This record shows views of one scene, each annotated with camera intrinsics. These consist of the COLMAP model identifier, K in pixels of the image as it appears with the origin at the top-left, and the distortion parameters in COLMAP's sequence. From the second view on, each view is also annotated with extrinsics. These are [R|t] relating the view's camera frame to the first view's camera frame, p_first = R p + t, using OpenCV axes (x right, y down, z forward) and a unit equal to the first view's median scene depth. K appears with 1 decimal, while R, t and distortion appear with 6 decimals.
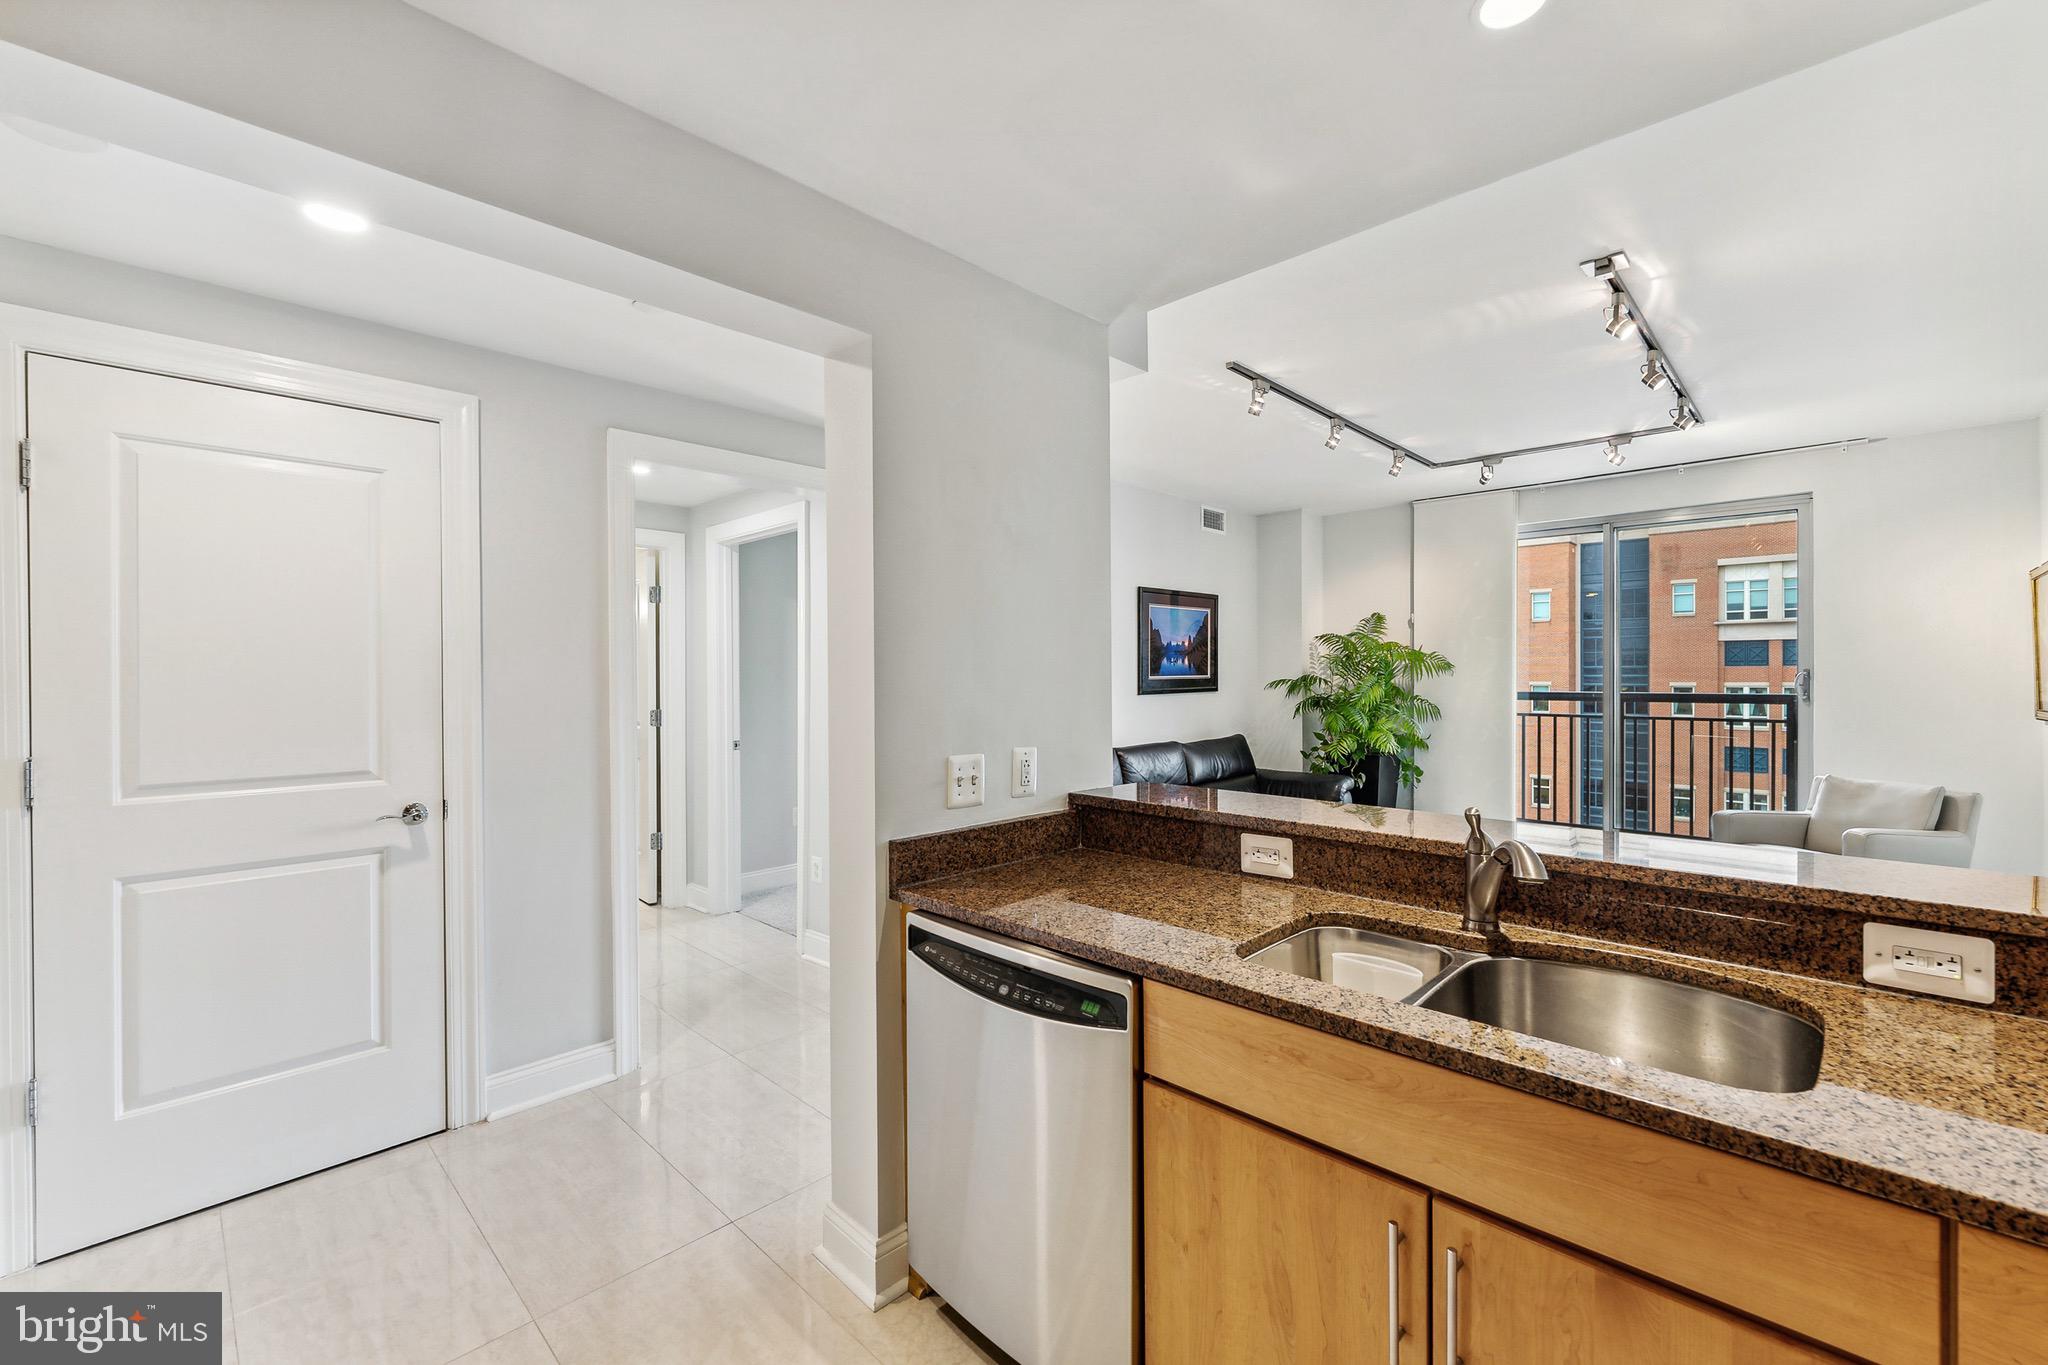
lens RADIAL K [[845.5, 0, 1024.0], [0, 845.5, 682.5], [0, 0, 1]] dist [-0.001319, -0.000376]
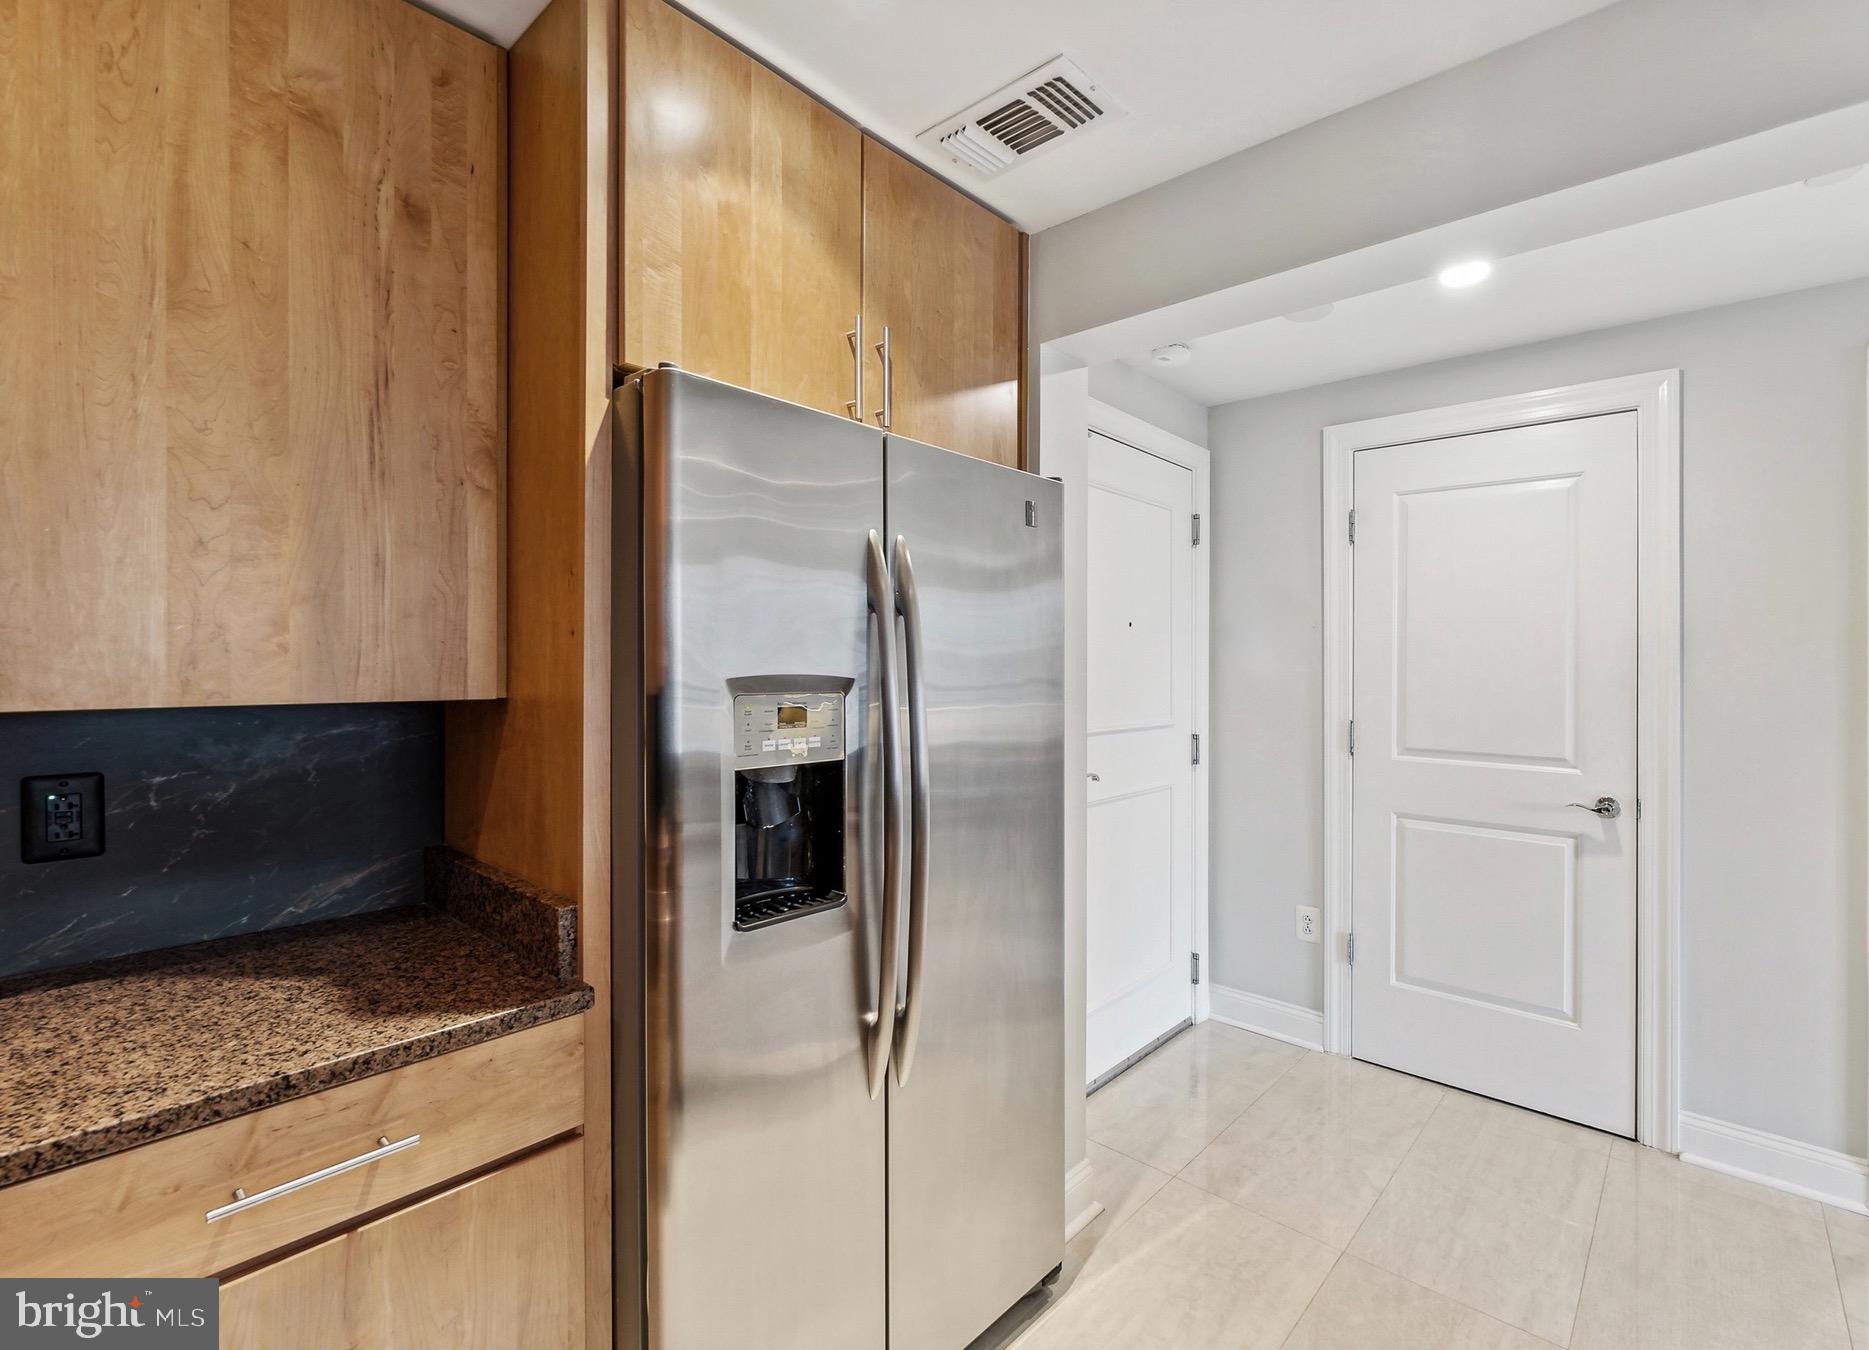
lens RADIAL K [[836.3, 0, 1015.3], [0, 836.3, 678.8], [0, 0, 1]] dist [-0.000465, 0.000204]
pose [[0.089851, 0.023540, -0.995677, 0.089691], [-0.022163, 0.999520, 0.021631, -0.001534], [0.995709, 0.020123, 0.090329, 0.090983]]
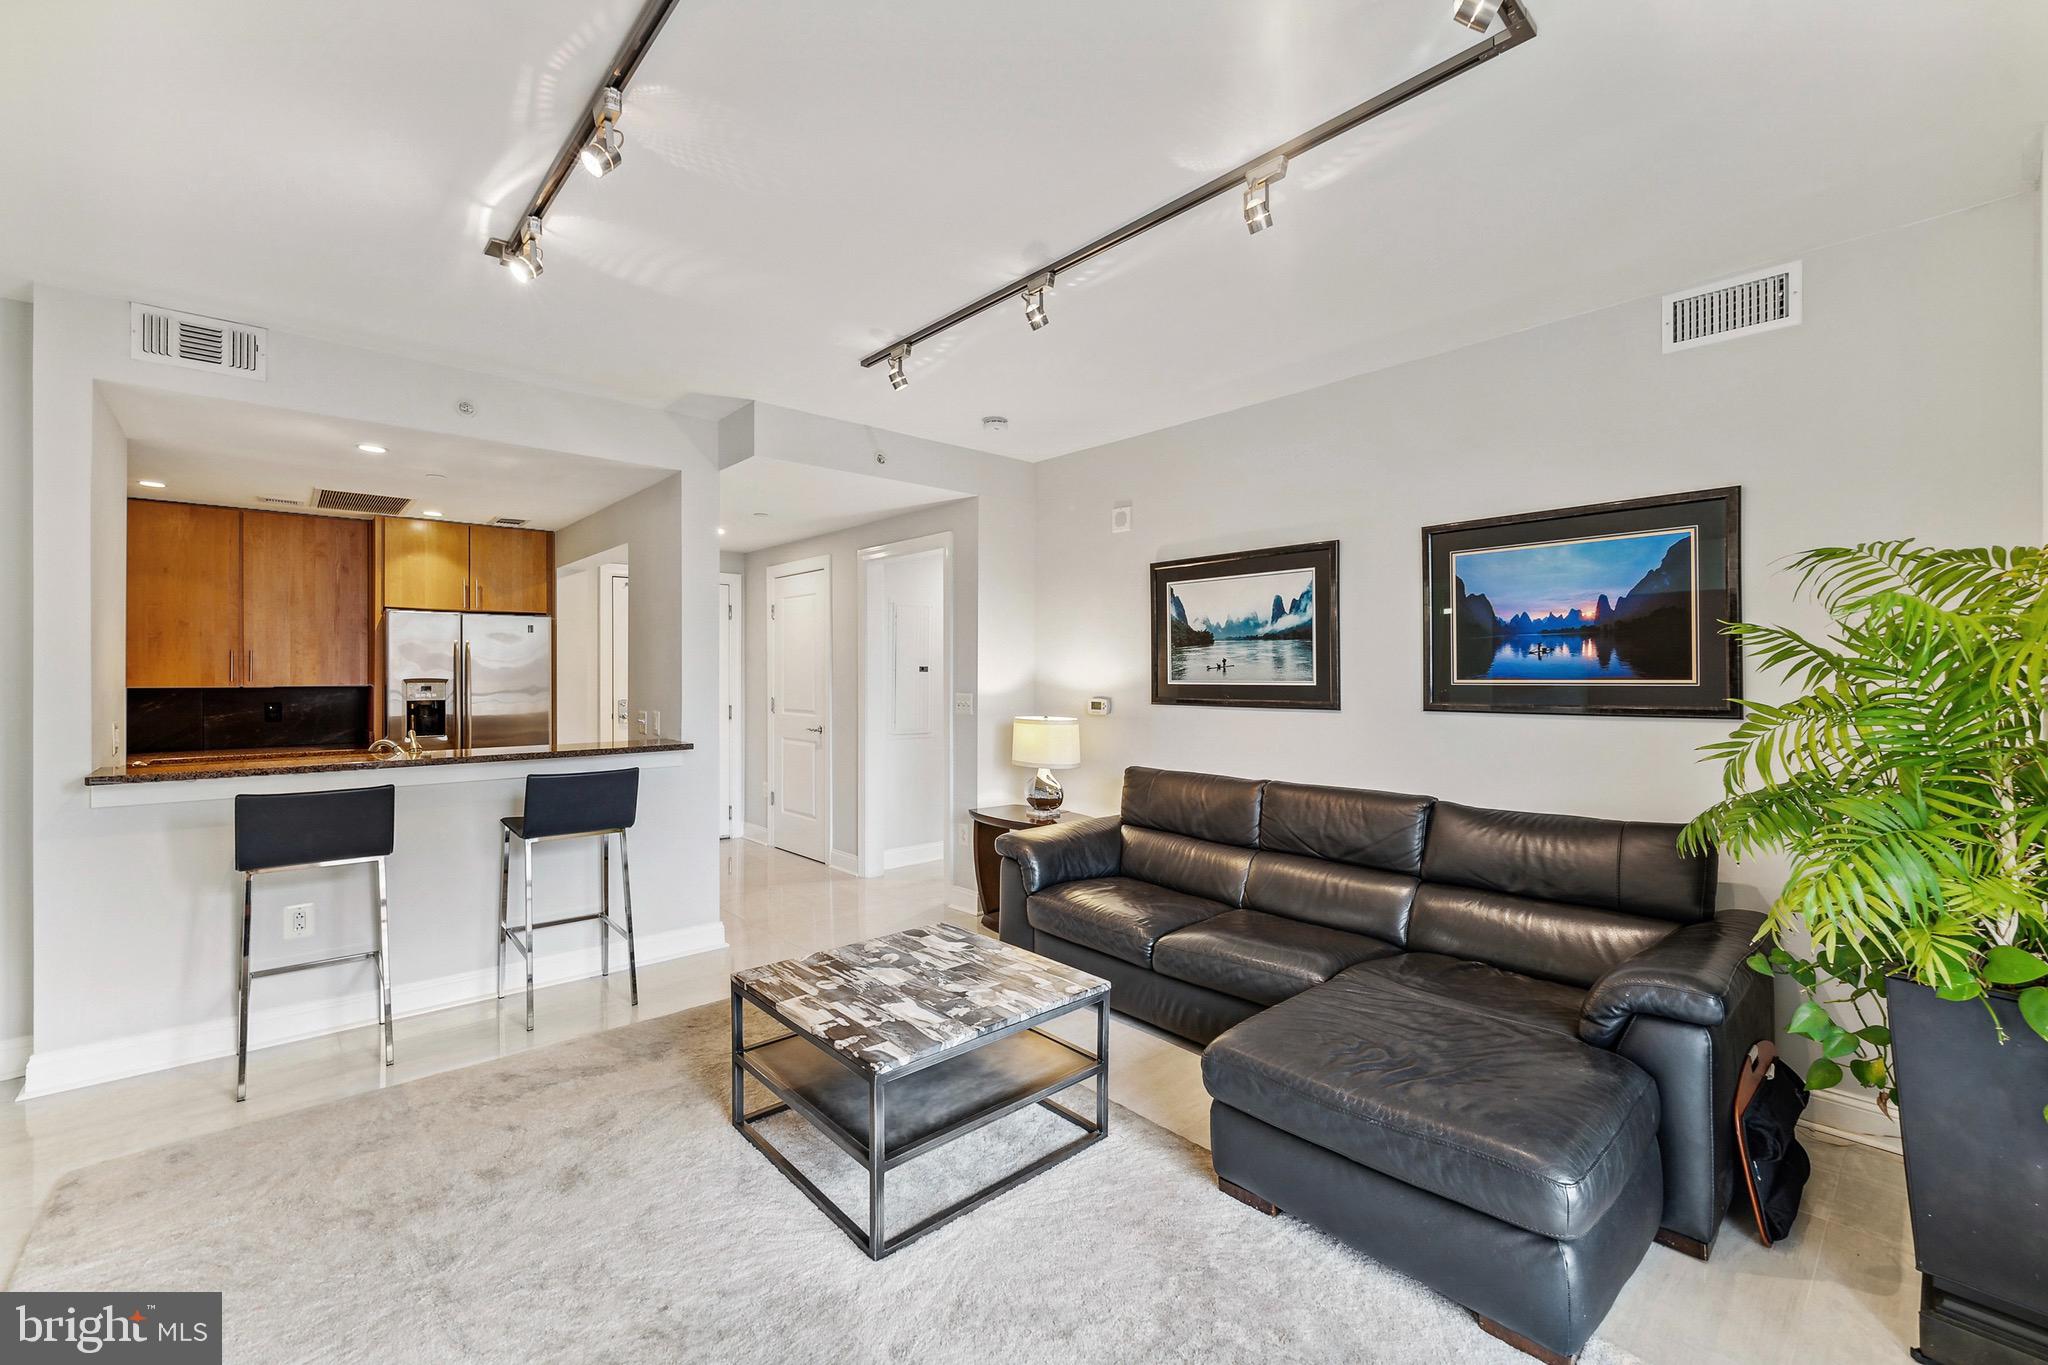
lens RADIAL K [[845.5, 0, 1024.0], [0, 845.5, 682.5], [0, 0, 1]] dist [-0.001319, -0.000376]
pose [[-0.059721, 0.014965, -0.998103, 0.725208], [-0.008736, 0.999841, 0.015514, -0.011792], [0.998177, 0.009646, -0.059580, 0.739826]]
